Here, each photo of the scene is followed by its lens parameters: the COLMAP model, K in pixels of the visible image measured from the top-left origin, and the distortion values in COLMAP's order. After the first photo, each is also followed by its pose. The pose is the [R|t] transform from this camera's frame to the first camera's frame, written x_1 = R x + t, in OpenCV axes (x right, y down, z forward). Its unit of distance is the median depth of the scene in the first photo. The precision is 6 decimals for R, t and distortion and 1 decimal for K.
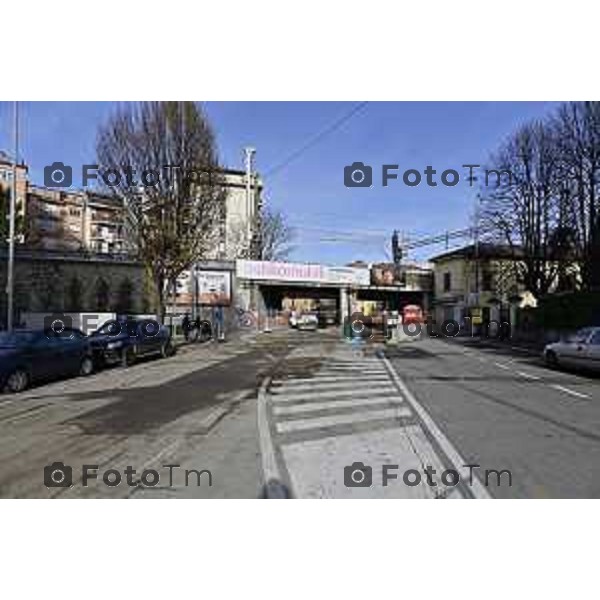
lens RADIAL K [[418.7, 0, 303.1], [0, 418.7, 285.5], [0, 0, 1]] dist [0.047645, 0.000404]
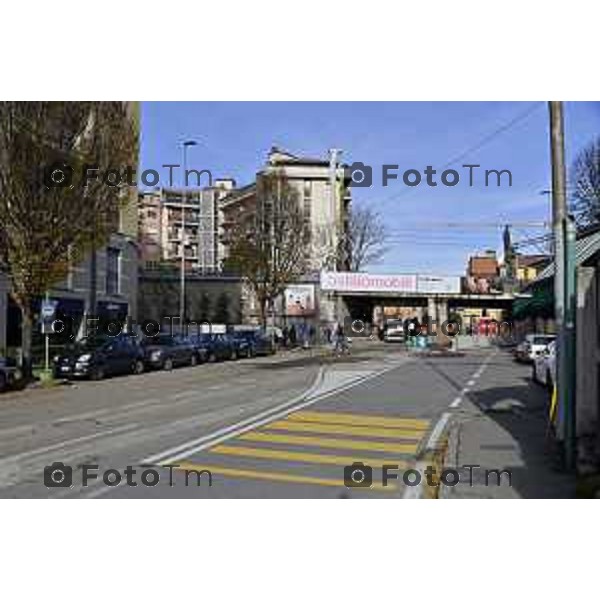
lens RADIAL K [[604.9, 0, 300.0], [0, 604.9, 300.0], [0, 0, 1]] dist [-0.101076, 0.001257]
pose [[0.979071, -0.007690, -0.203375, 0.078532], [0.014038, 0.999458, 0.029790, -0.031741], [0.203036, -0.032021, 0.978648, -0.390154]]
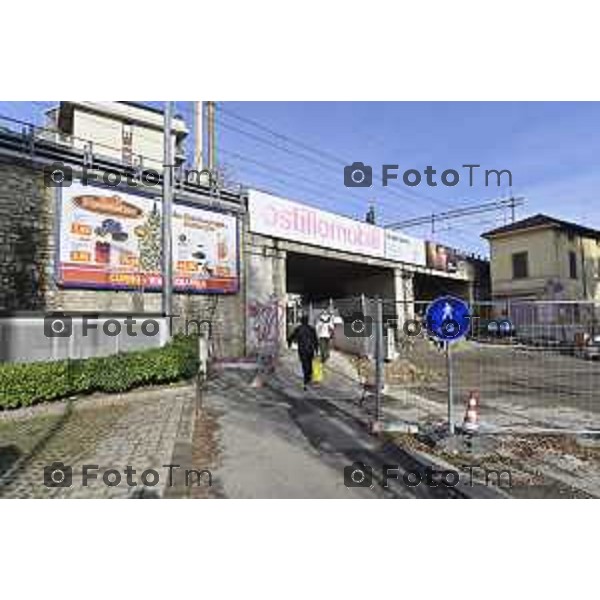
lens RADIAL K [[395.0, 0, 300.4], [0, 395.0, 287.7], [0, 0, 1]] dist [0.002082, 0.000065]
pose [[0.947581, 0.018692, 0.318967, -0.201012], [-0.020373, 0.999791, 0.001932, 0.033091], [-0.318864, -0.008329, 0.947764, 0.498535]]
